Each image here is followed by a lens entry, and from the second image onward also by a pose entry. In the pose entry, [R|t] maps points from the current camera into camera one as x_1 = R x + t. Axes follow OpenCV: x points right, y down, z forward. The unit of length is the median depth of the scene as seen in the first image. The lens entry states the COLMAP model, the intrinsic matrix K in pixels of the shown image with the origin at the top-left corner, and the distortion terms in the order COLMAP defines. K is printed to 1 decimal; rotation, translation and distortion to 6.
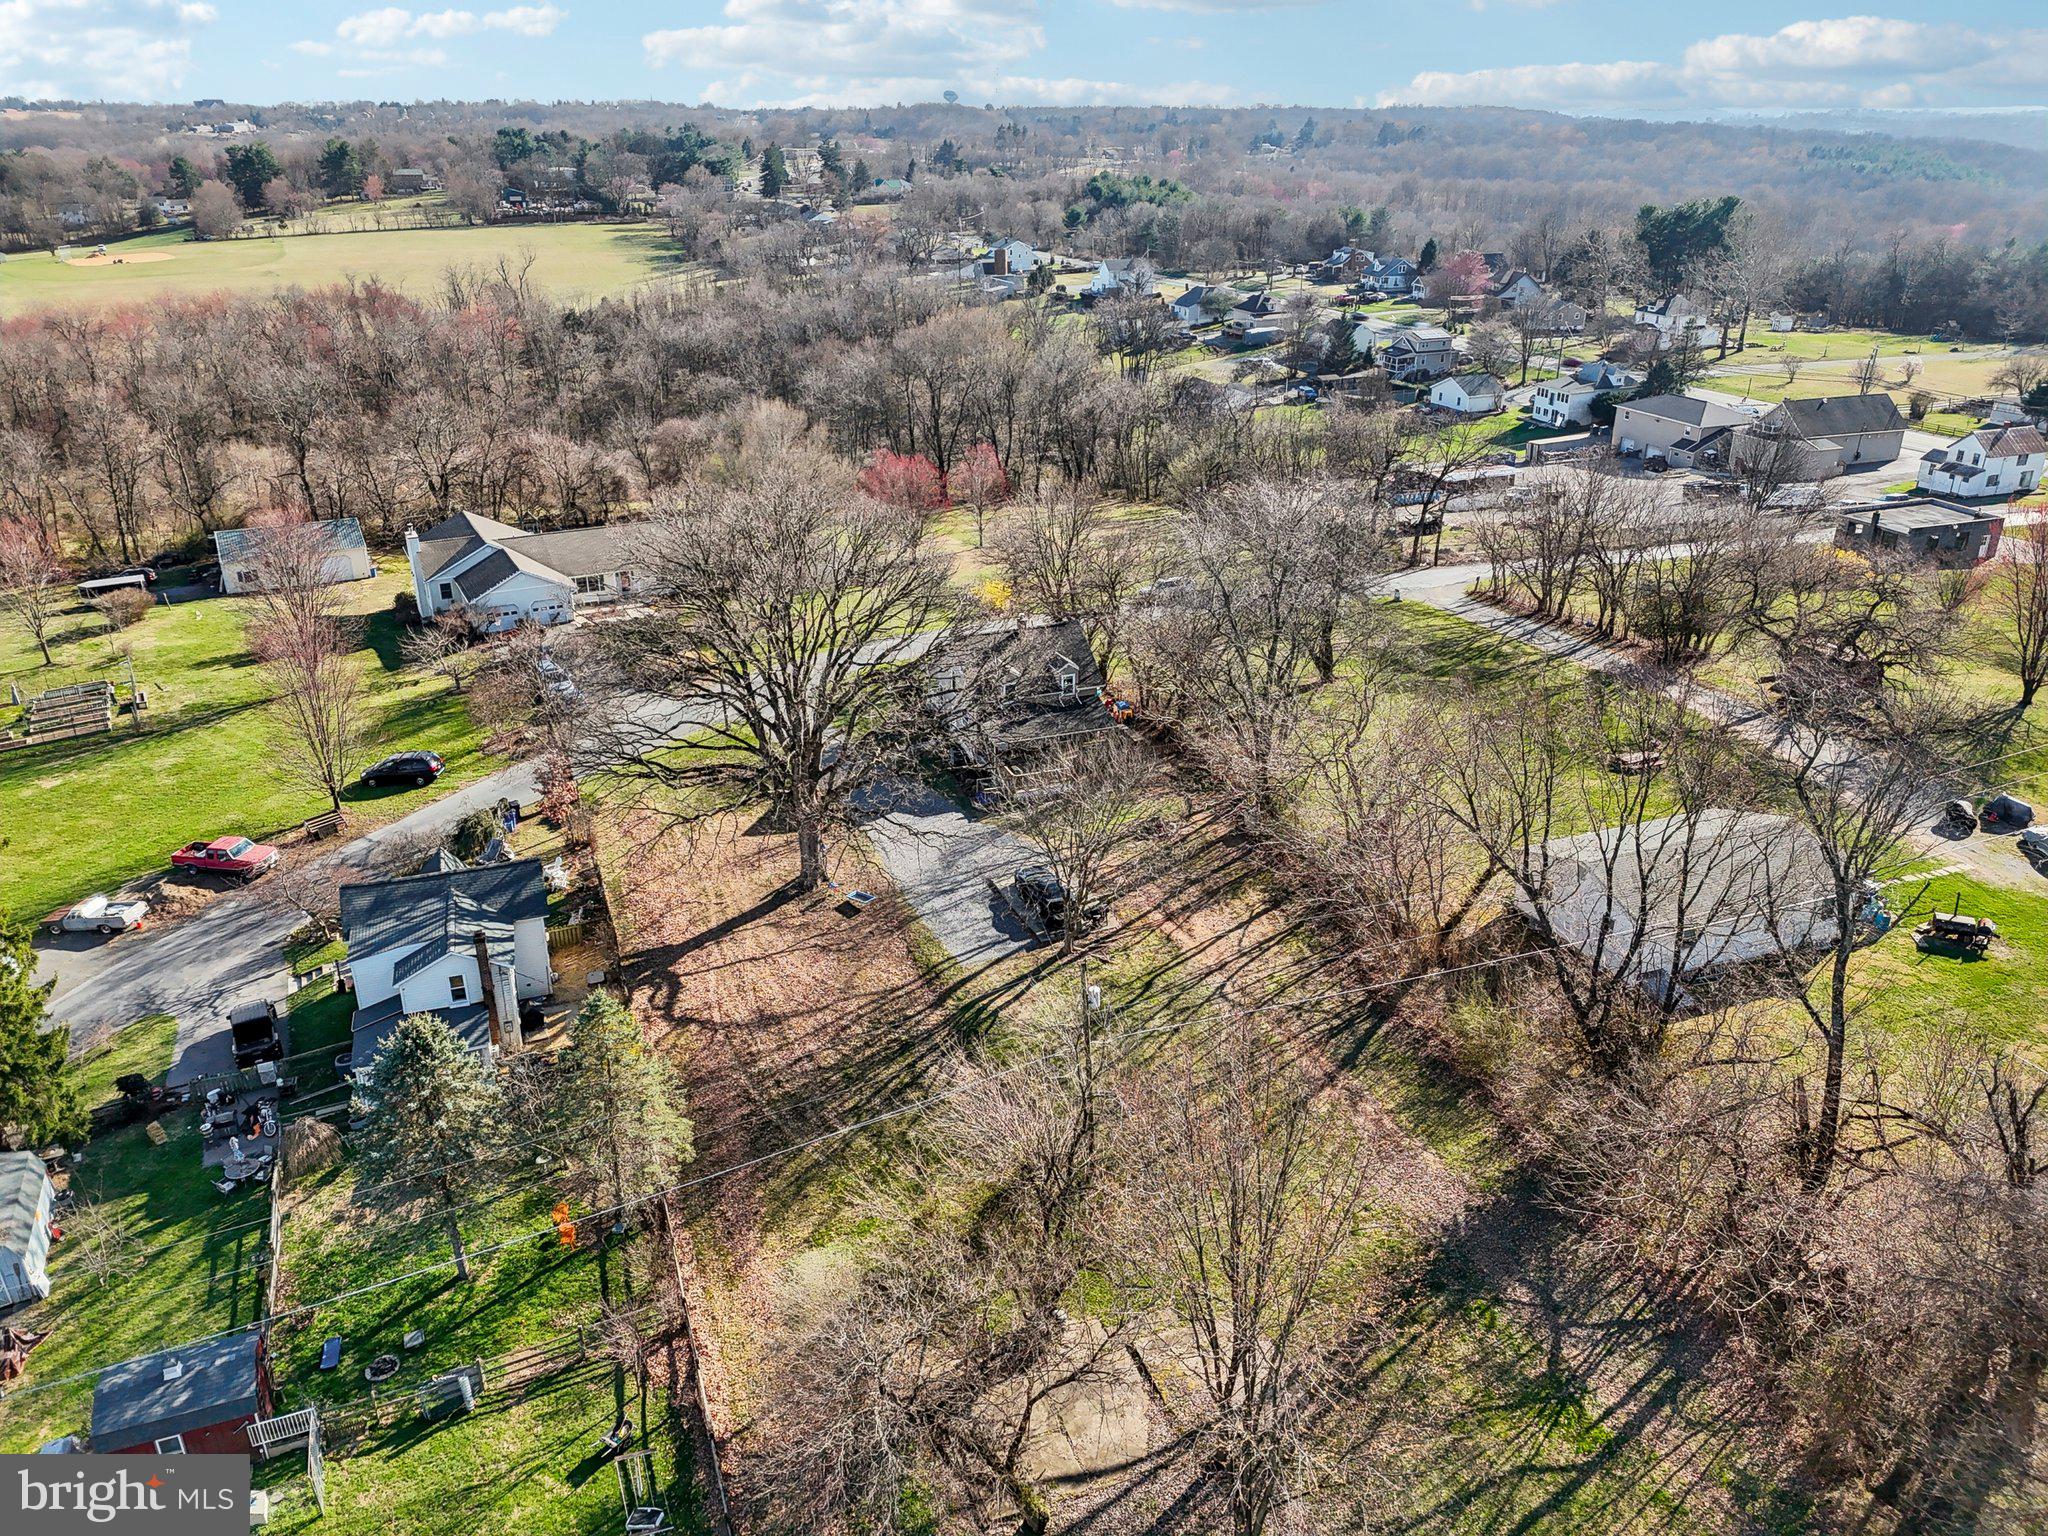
lens RADIAL K [[1569.0, 0, 1017.0], [0, 1569.0, 778.6], [0, 0, 1]] dist [0.075540, -0.075480]
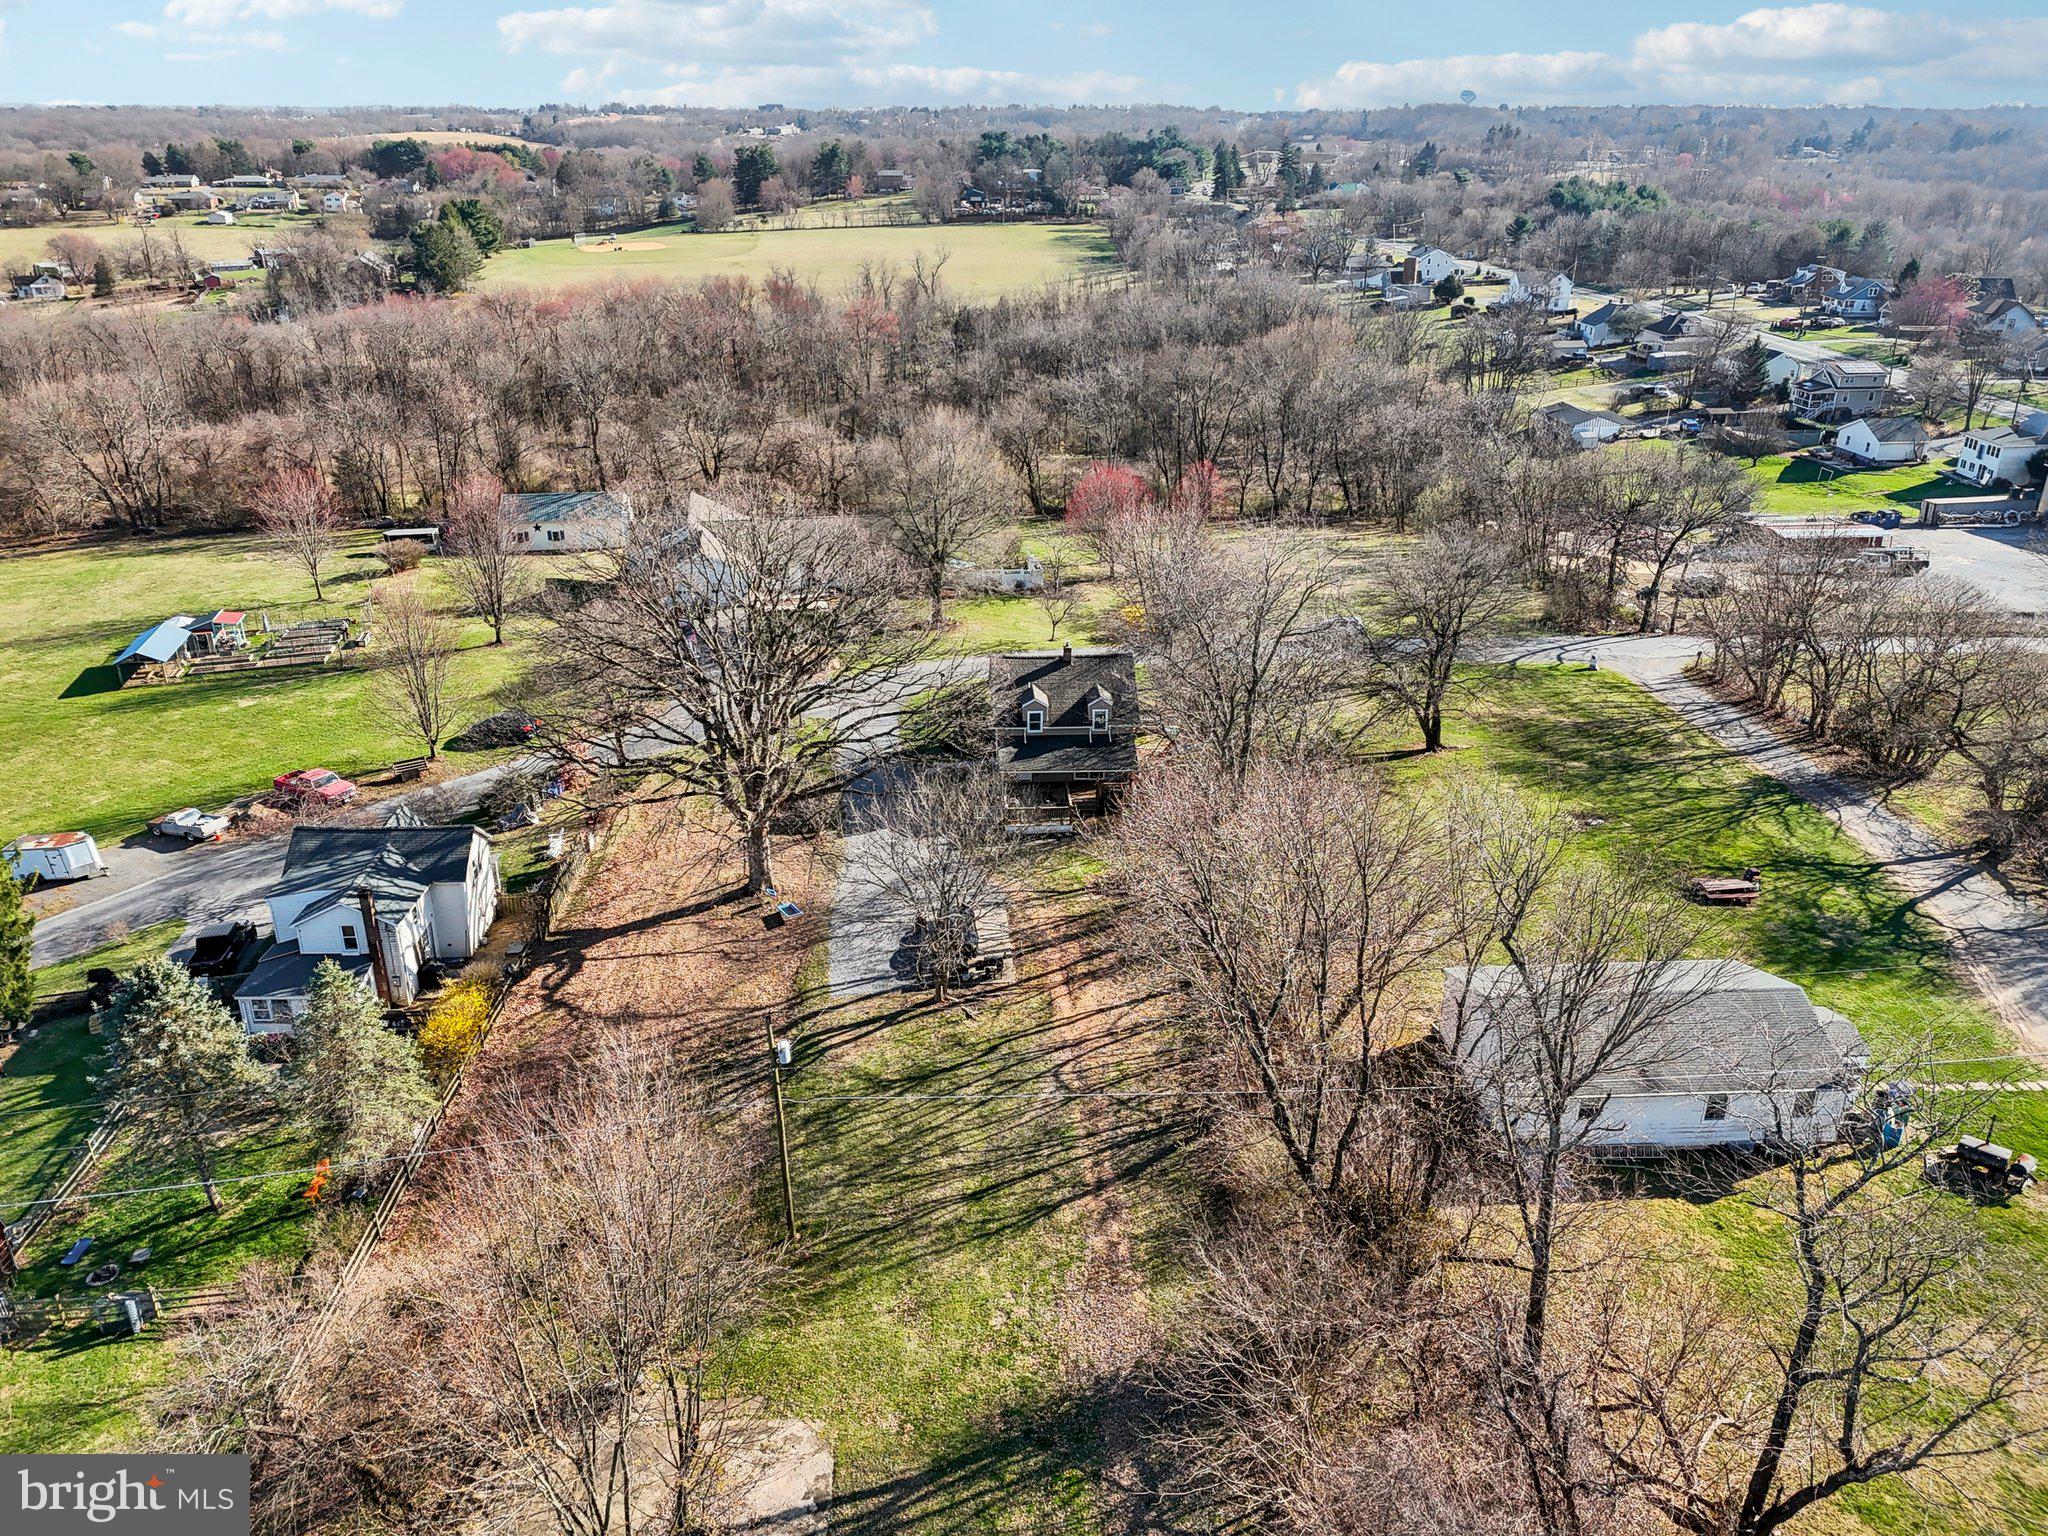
lens RADIAL K [[1569.0, 0, 1017.0], [0, 1569.0, 778.6], [0, 0, 1]] dist [0.075540, -0.075480]
pose [[0.947693, 0.126755, -0.292937, 0.117092], [-0.127063, 0.991730, 0.018057, -0.015691], [0.292804, 0.020109, 0.955961, 0.035616]]
